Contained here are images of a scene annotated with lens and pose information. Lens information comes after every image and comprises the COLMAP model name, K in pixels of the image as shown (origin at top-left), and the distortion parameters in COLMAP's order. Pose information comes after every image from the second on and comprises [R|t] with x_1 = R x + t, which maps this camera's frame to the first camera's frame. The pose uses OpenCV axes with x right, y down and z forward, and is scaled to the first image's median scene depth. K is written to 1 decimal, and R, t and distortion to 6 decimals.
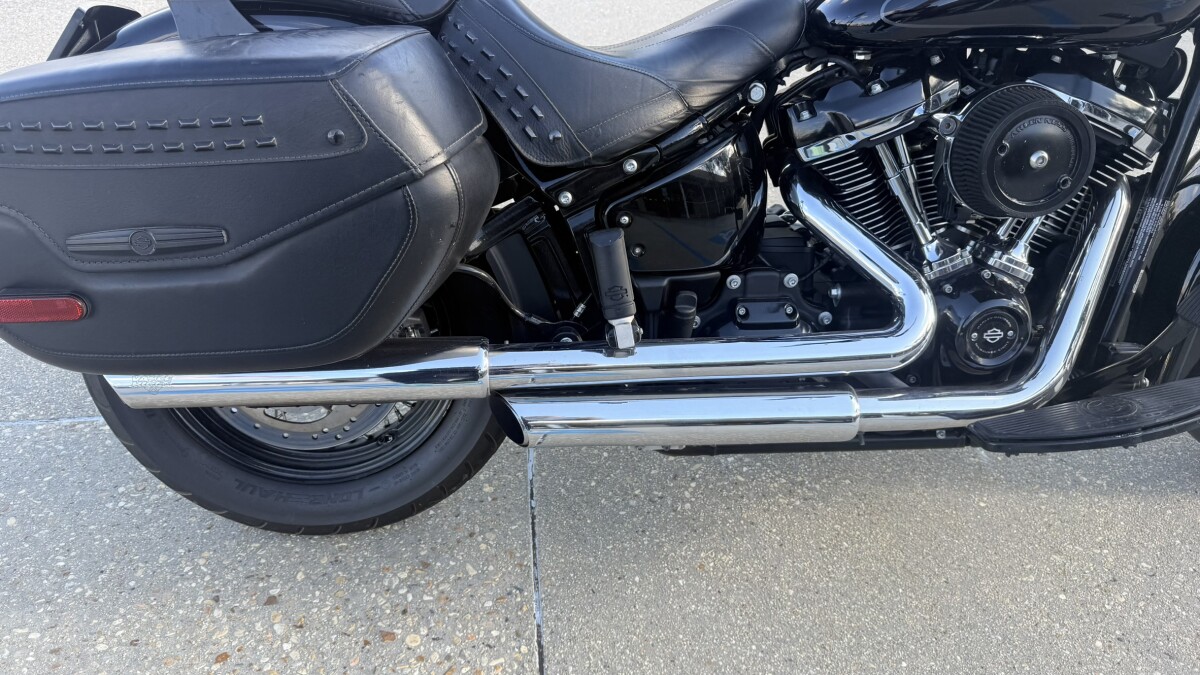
lens RADIAL K [[823.2, 0, 539.6], [0, 823.2, 363.3], [0, 0, 1]] dist [0.034247, -0.065880]
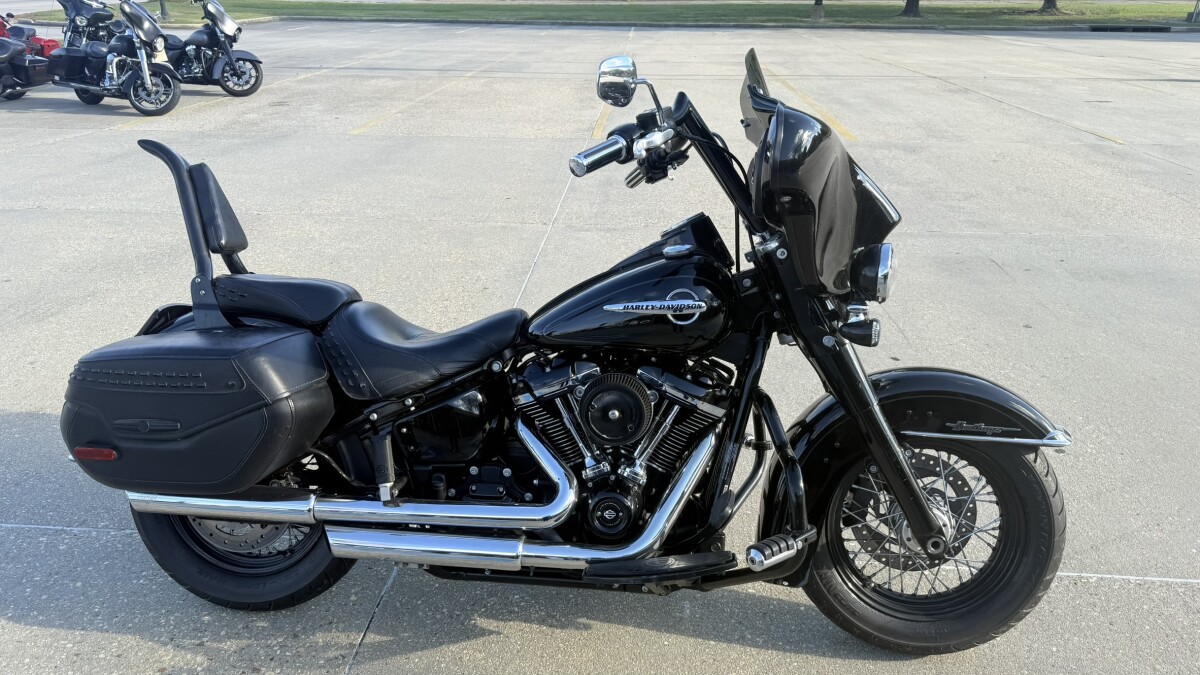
lens RADIAL K [[873.0, 0, 561.1], [0, 873.0, 321.9], [0, 0, 1]] dist [-0.009299, -0.008457]
pose [[0.981507, 0.042738, -0.186593, 0.742528], [-0.092930, 0.958571, -0.269268, 0.076781], [0.167355, 0.281628, 0.944816, -0.772622]]
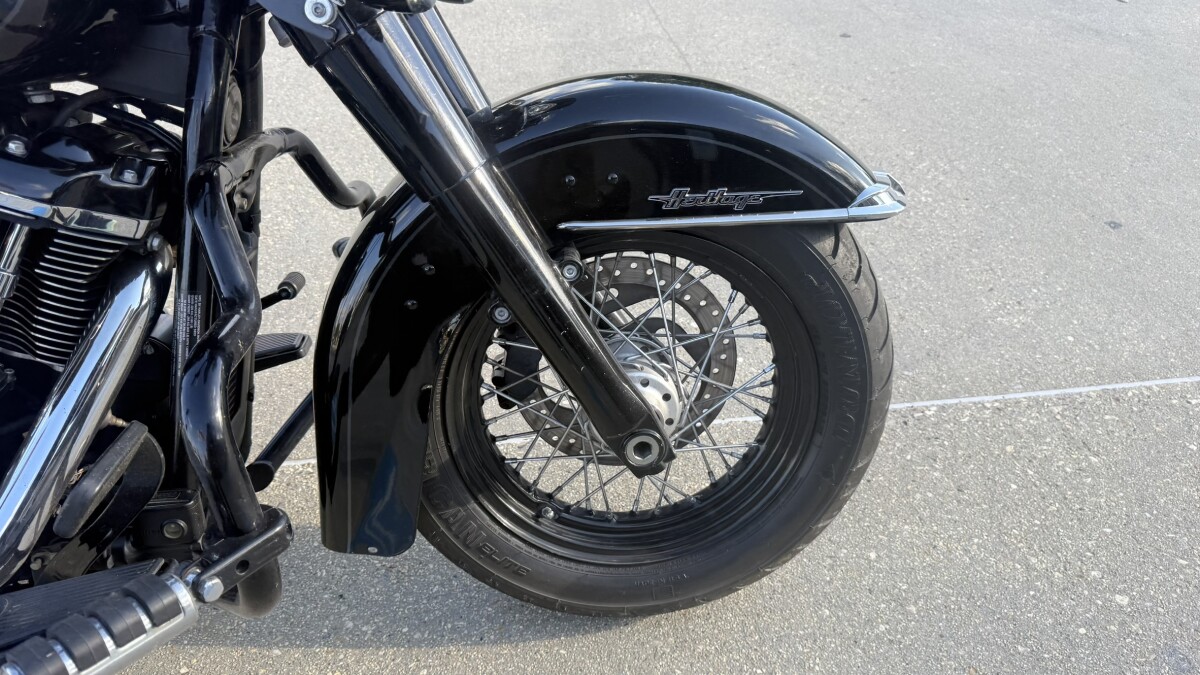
lens RADIAL K [[833.3, 0, 585.6], [0, 833.3, 341.1], [0, 0, 1]] dist [0.053505, -0.067649]
pose [[0.998933, -0.045353, -0.008662, 1.129767], [0.045373, 0.998968, 0.002168, -0.144702], [0.008554, -0.002559, 0.999960, 0.313465]]
